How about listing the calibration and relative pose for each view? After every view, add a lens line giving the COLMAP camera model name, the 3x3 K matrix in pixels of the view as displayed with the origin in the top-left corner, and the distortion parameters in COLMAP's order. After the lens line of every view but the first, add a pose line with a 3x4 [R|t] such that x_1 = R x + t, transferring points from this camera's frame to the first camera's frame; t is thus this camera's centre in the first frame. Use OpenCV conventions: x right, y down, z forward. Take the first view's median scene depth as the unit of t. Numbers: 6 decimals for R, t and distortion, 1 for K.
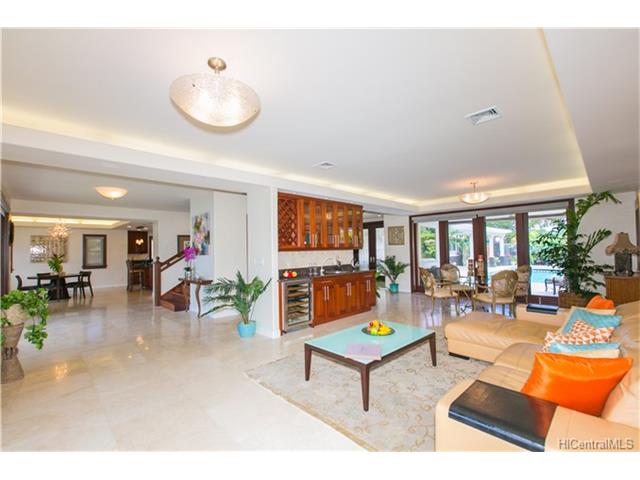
lens RADIAL K [[288.2, 0, 319.2], [0, 288.2, 244.5], [0, 0, 1]] dist [0.028774, 0.000383]
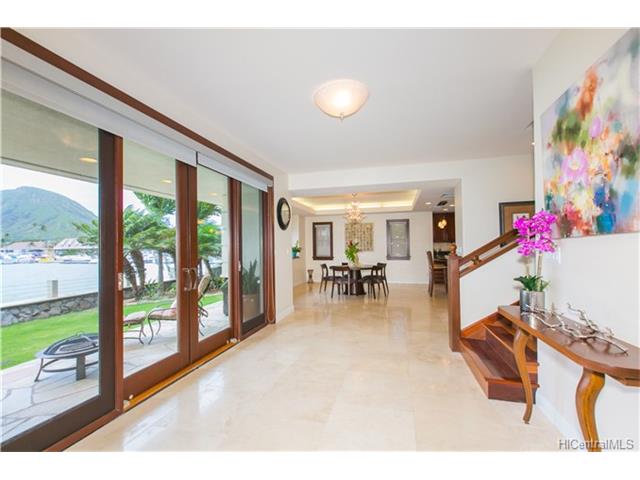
lens RADIAL K [[288.2, 0, 319.2], [0, 288.2, 244.5], [0, 0, 1]] dist [0.028774, 0.000383]
pose [[0.521292, 0.000109, -0.853378, -0.224958], [0.026172, 0.999528, 0.016115, 0.024224], [0.852977, -0.030735, 0.521043, 0.480771]]
